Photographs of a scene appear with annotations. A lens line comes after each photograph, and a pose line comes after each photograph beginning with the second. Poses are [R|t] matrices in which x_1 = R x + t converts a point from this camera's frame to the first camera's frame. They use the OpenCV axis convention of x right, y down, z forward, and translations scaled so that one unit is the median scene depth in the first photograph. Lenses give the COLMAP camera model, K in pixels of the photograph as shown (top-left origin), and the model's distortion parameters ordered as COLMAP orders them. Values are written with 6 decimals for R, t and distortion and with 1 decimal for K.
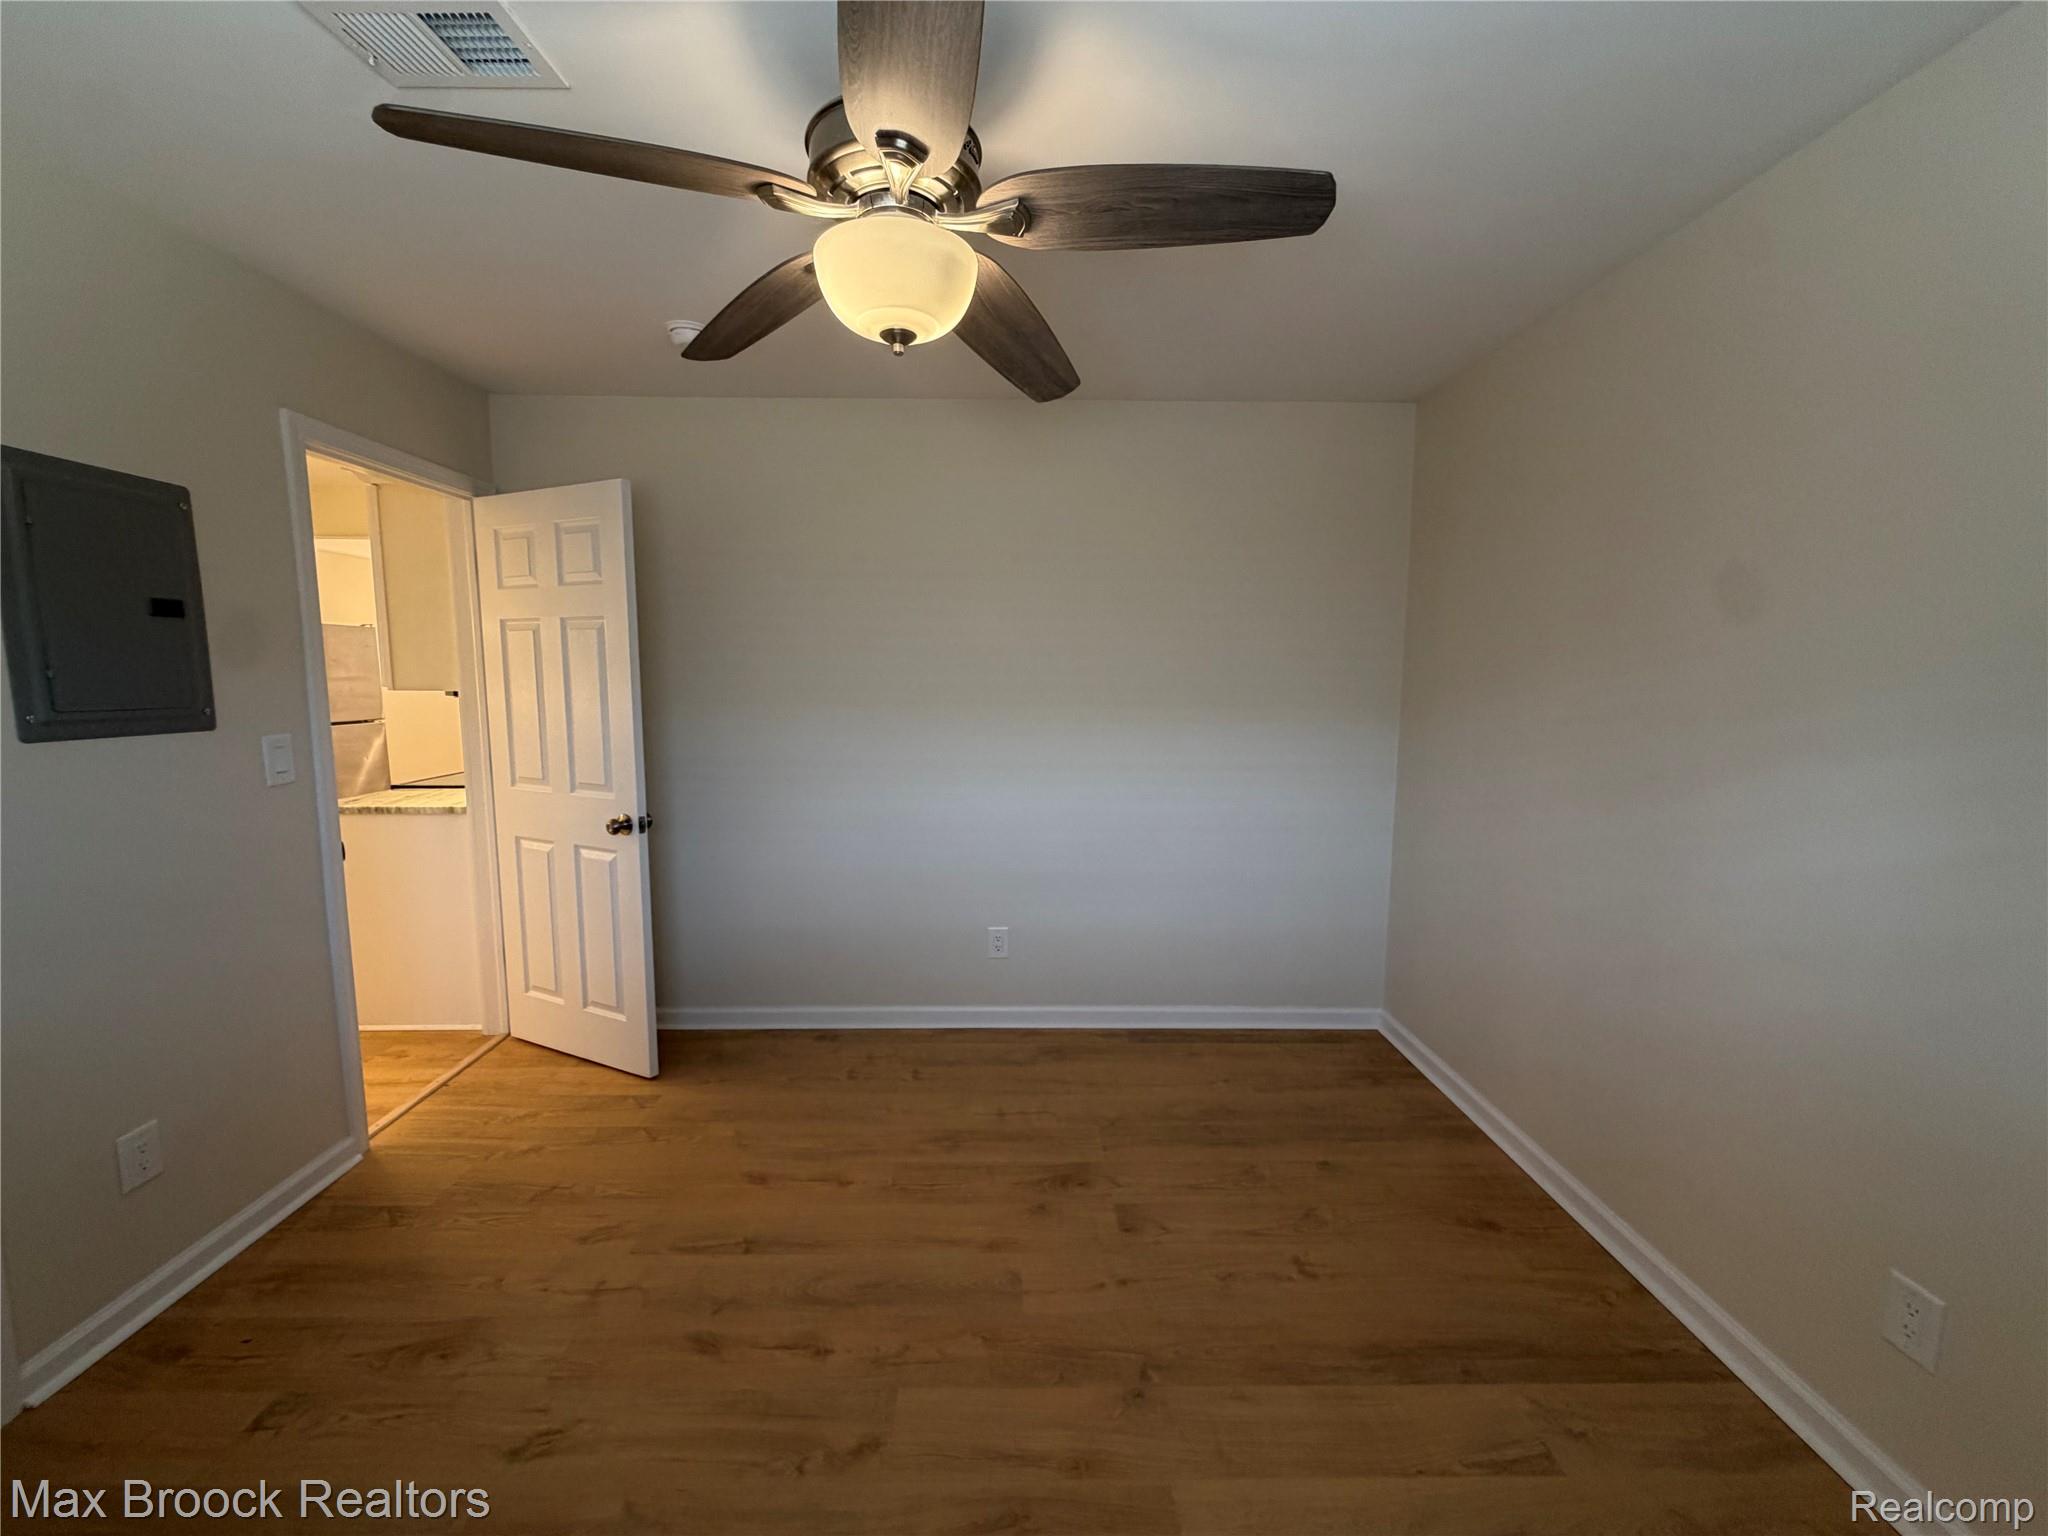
lens RADIAL K [[817.7, 0, 1018.6], [0, 817.7, 771.7], [0, 0, 1]] dist [0.001932, -0.000789]
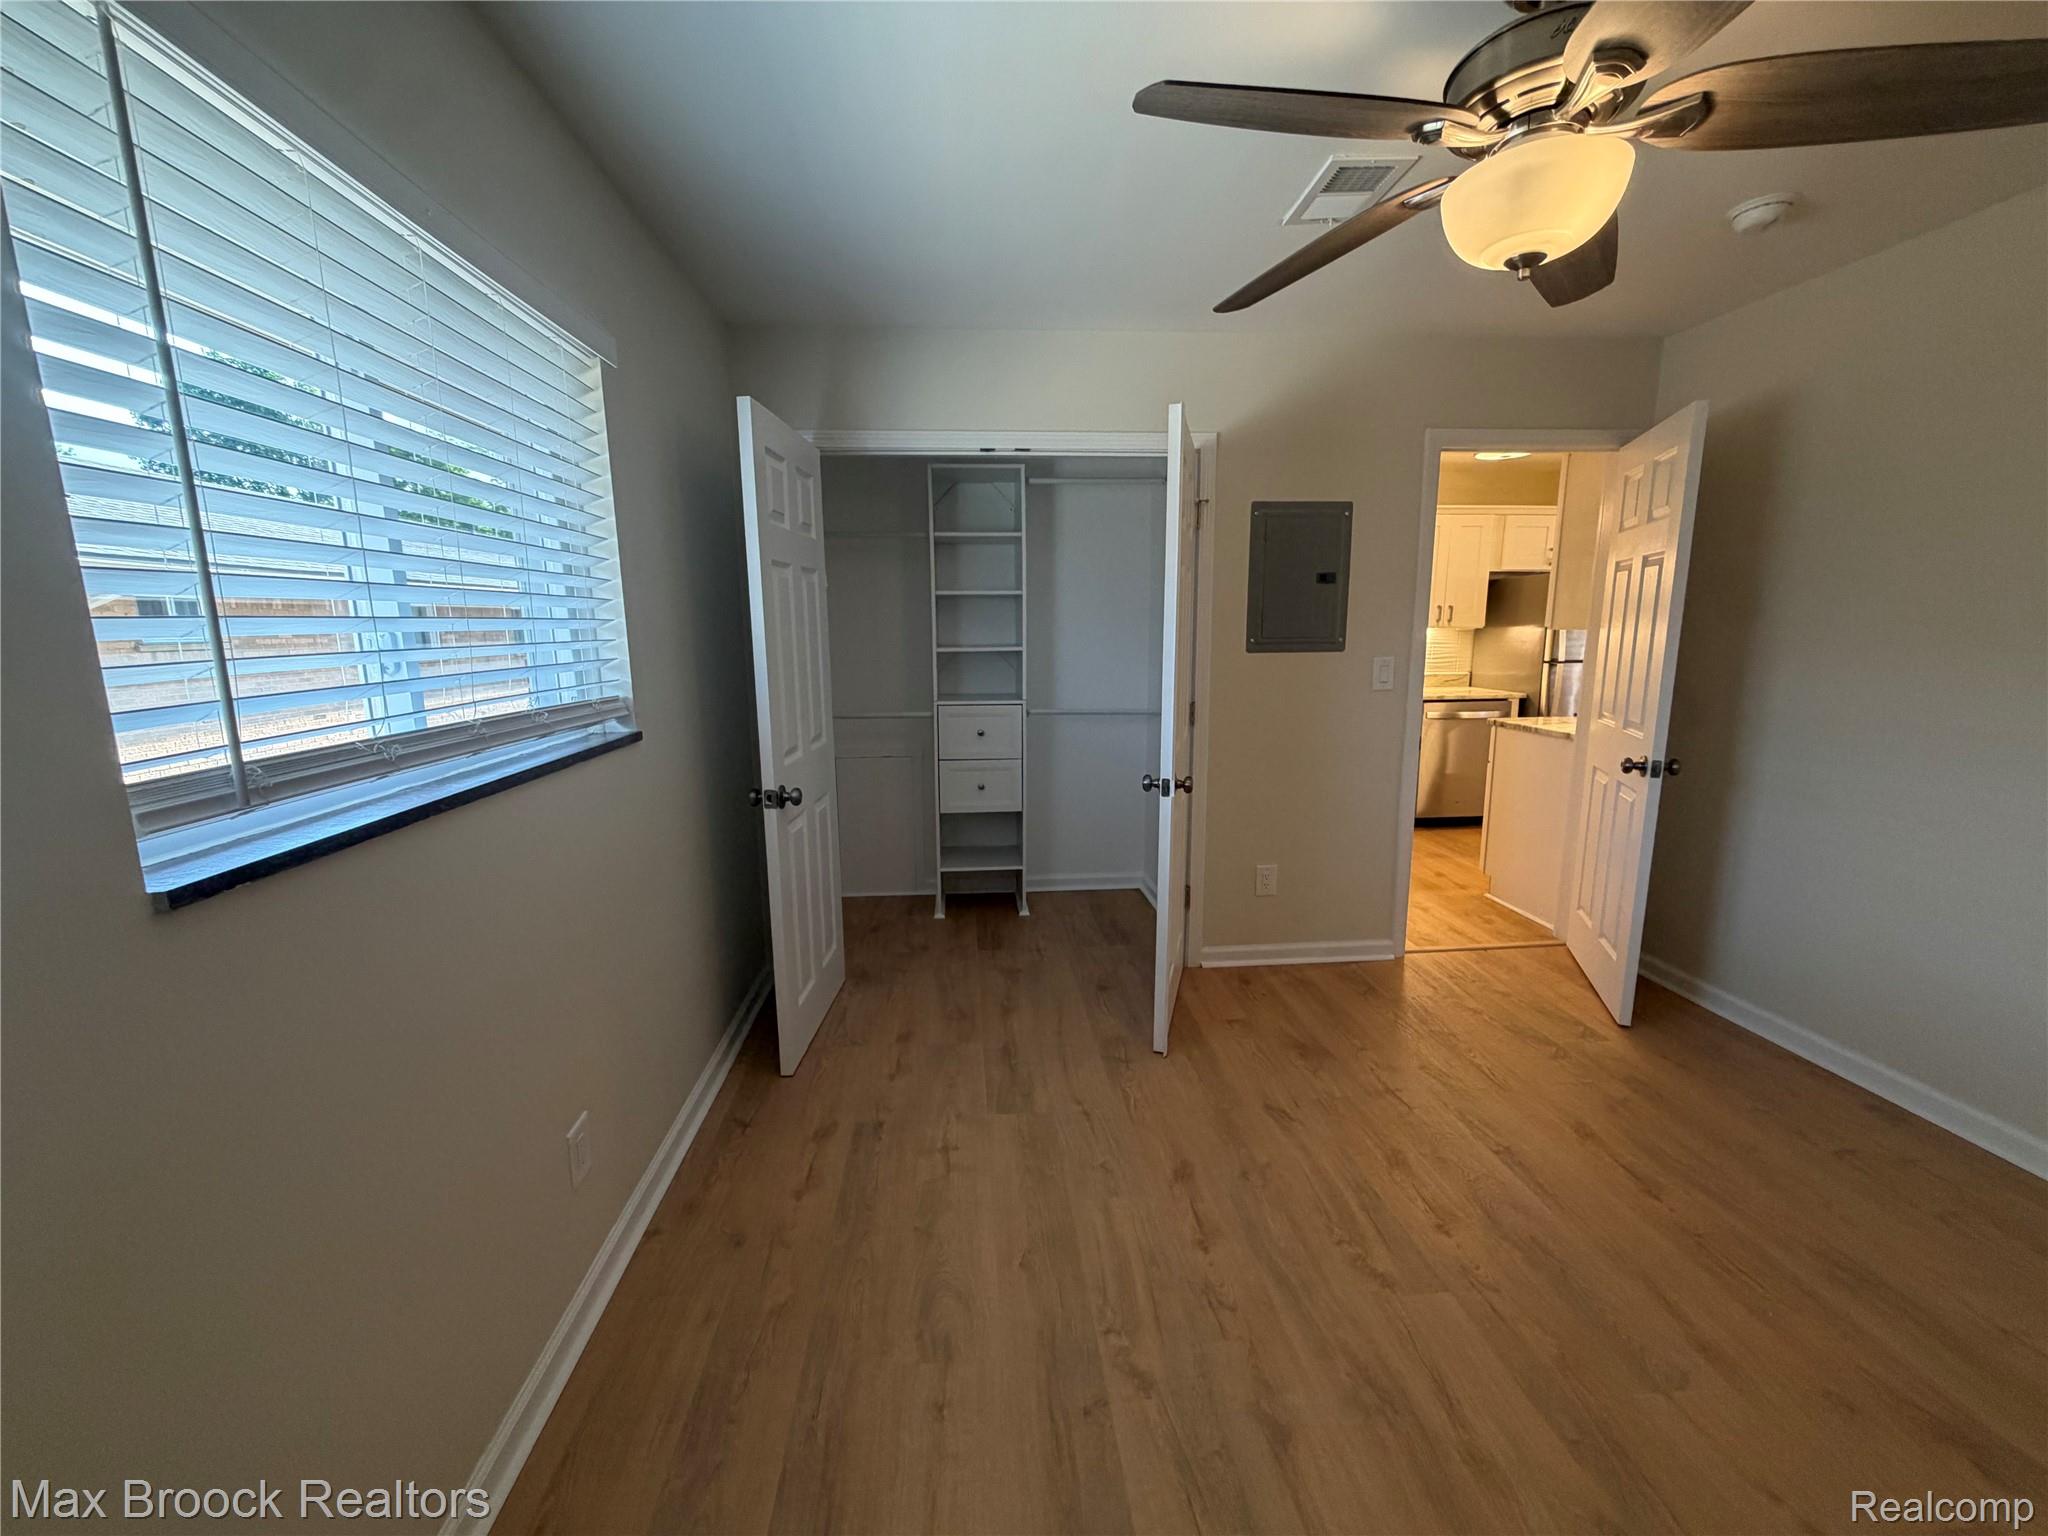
lens RADIAL K [[817.7, 0, 1018.6], [0, 817.7, 771.7], [0, 0, 1]] dist [0.001932, -0.000789]
pose [[0.060536, 0.169344, -0.983696, 0.552042], [-0.106793, 0.980946, 0.162298, -0.010110], [0.992437, 0.095227, 0.077467, 0.225570]]
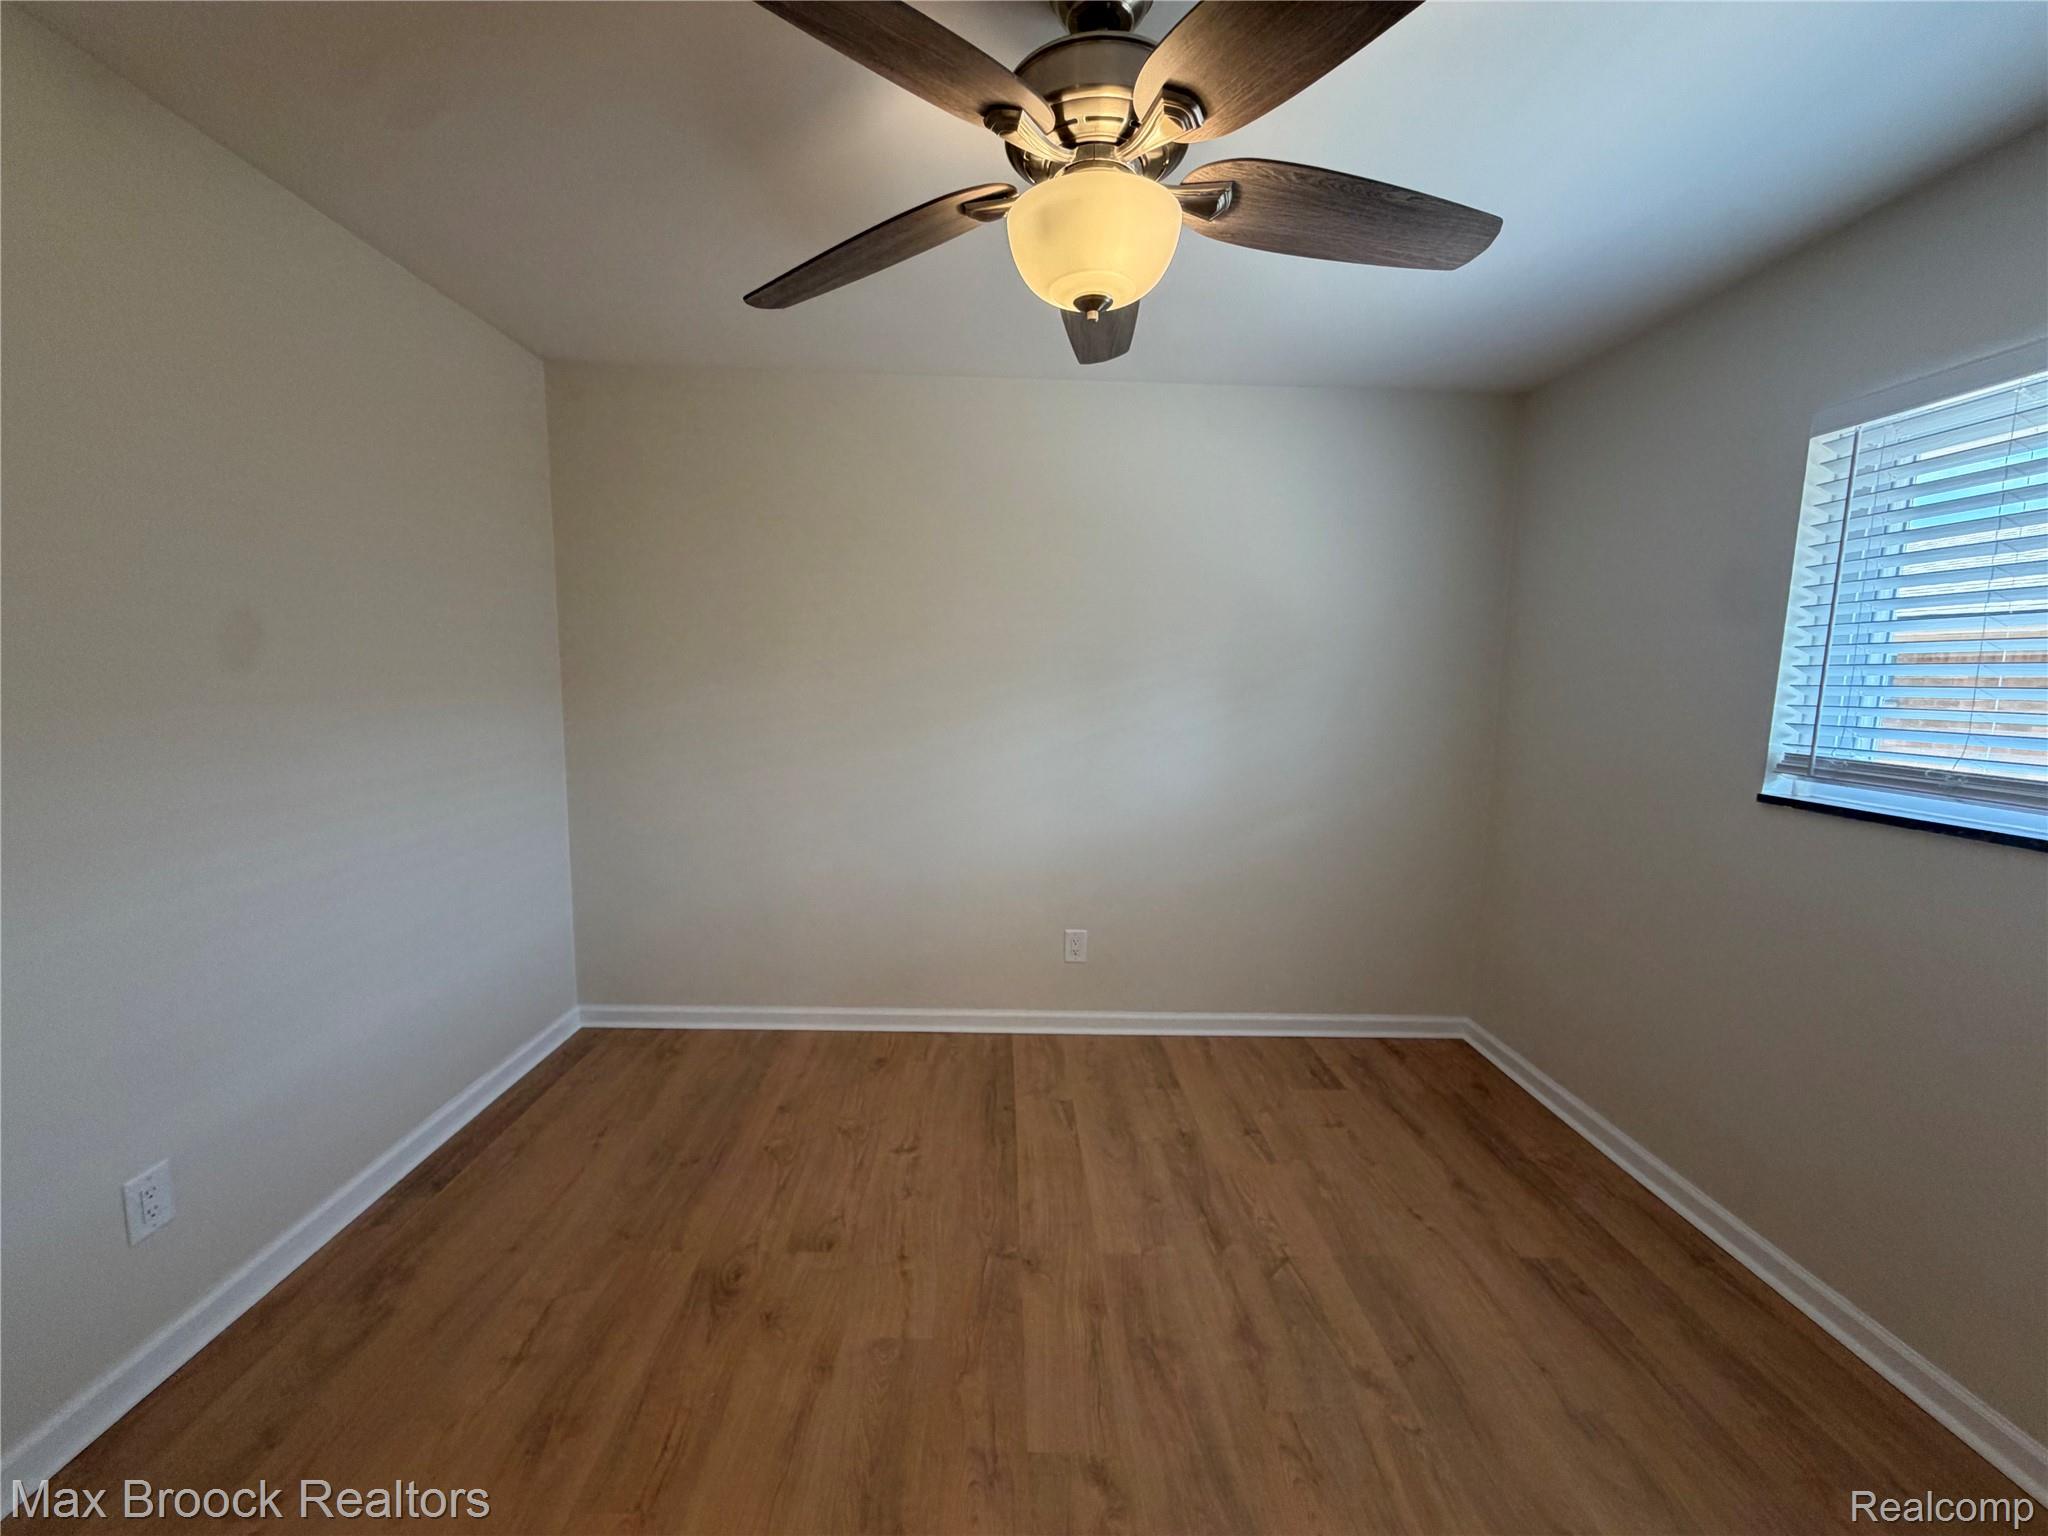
lens RADIAL K [[822.0, 0, 1013.4], [0, 822.0, 770.9], [0, 0, 1]] dist [0.003203, -0.000034]
pose [[-0.007552, -0.125267, 0.992094, -0.709105], [0.094609, 0.987583, 0.125418, -0.078037], [-0.995486, 0.094808, 0.004394, 0.698331]]
